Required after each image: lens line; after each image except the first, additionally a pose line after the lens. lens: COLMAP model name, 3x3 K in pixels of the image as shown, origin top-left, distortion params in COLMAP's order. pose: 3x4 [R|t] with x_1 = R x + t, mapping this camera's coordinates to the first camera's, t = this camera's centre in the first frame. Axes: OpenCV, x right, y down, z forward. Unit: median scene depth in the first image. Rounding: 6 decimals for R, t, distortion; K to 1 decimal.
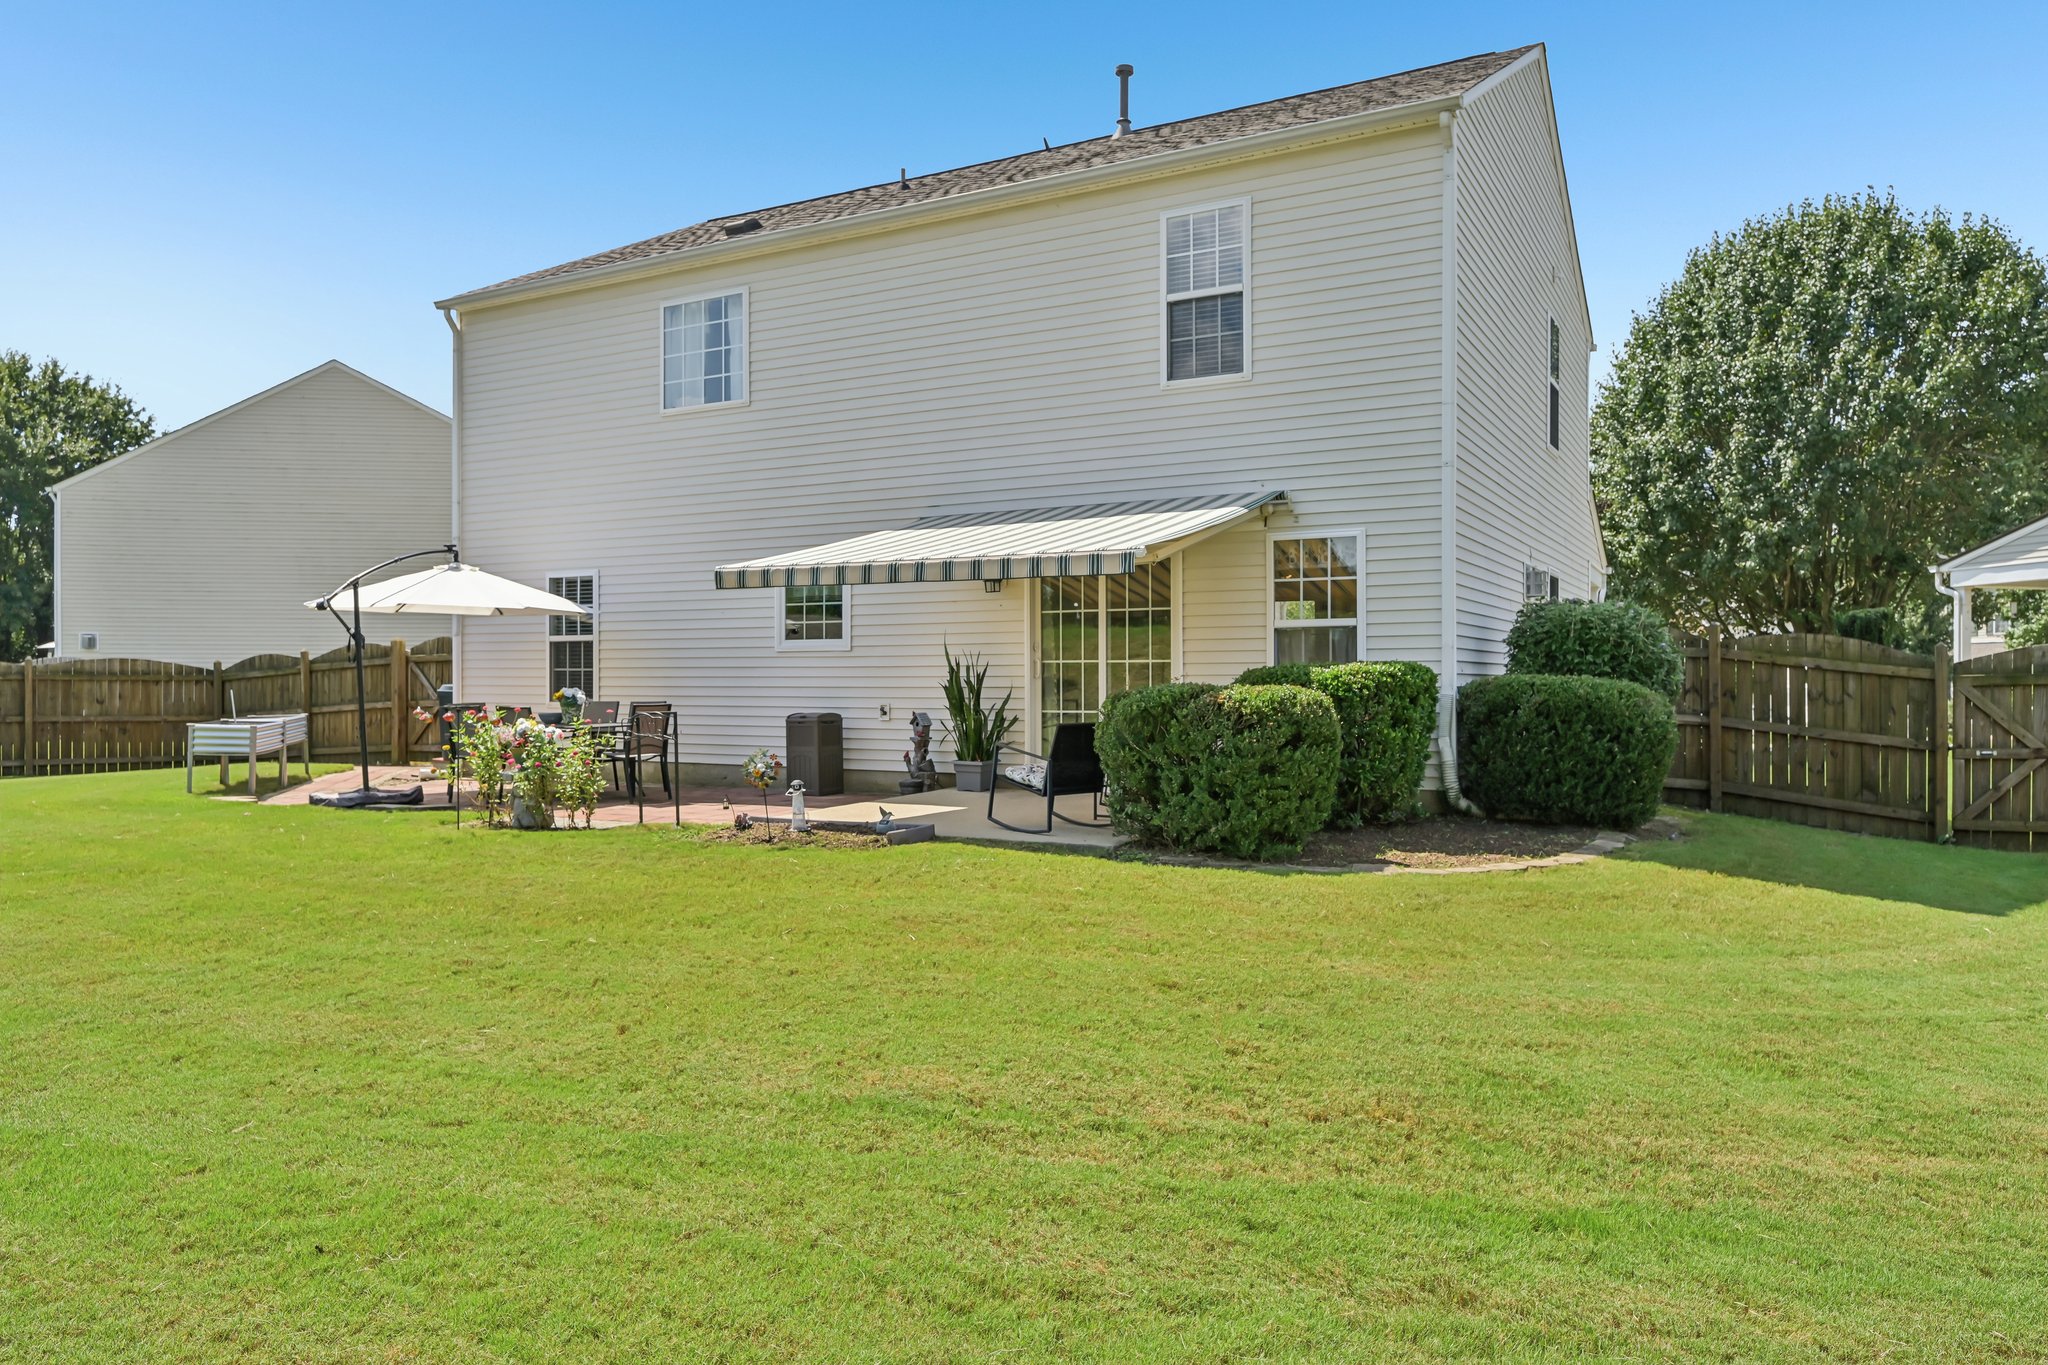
lens RADIAL K [[1380.9, 0, 1018.3], [0, 1380.9, 682.6], [0, 0, 1]] dist [-0.008854, -0.000013]
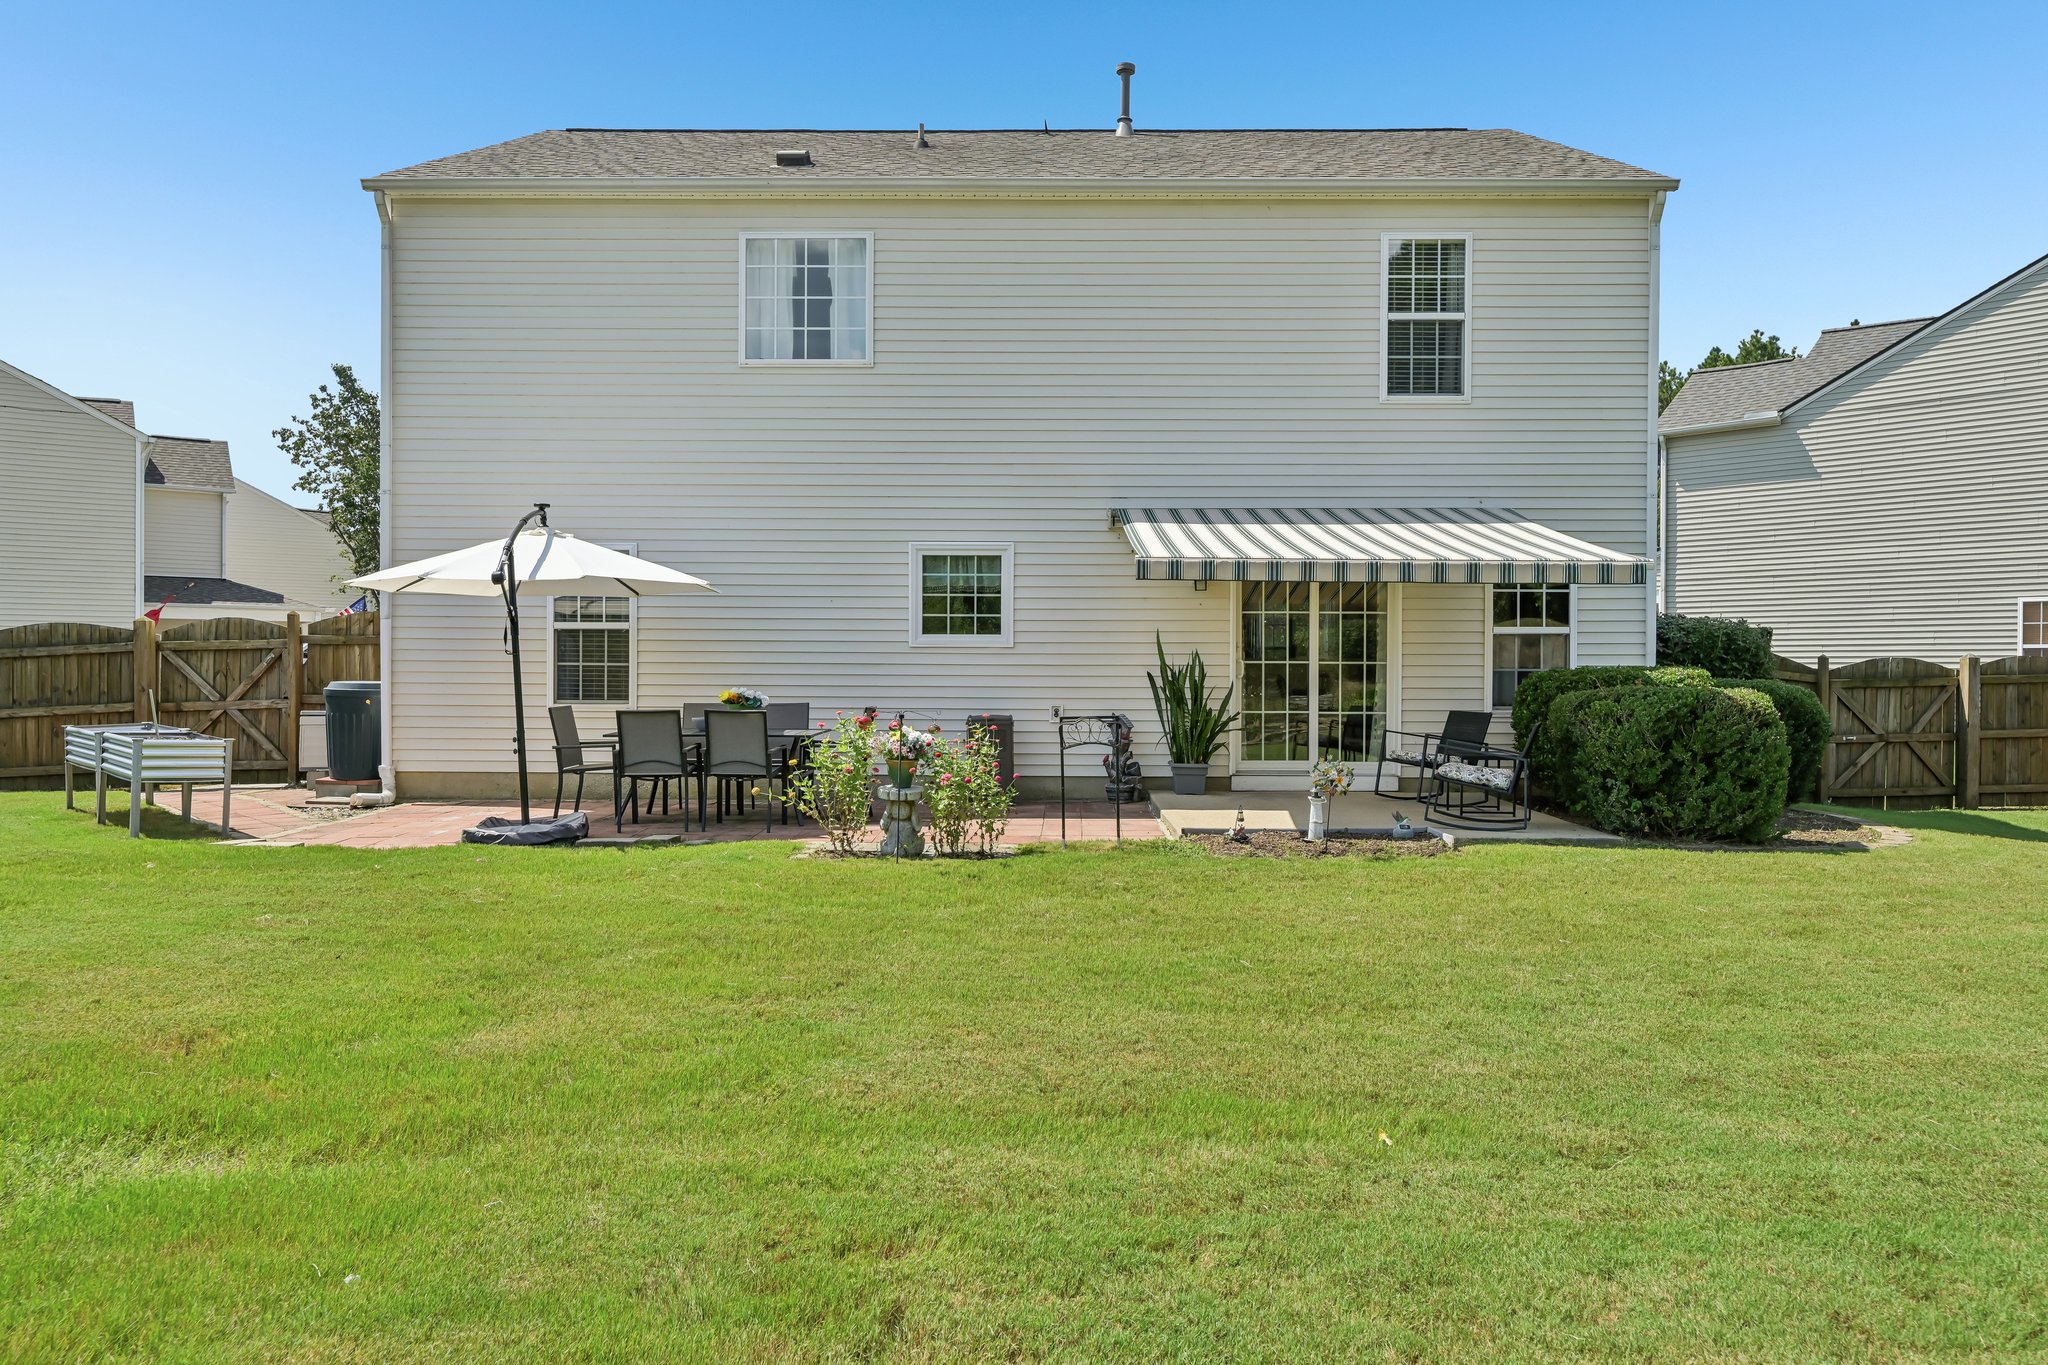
lens RADIAL K [[1380.9, 0, 1024.3], [0, 1380.9, 694.7], [0, 0, 1]] dist [-0.008854, -0.000013]
pose [[0.880670, -0.000259, 0.473731, -0.580193], [-0.005365, 0.999930, 0.010520, -0.001279], [-0.473701, -0.011806, 0.880607, 0.190974]]
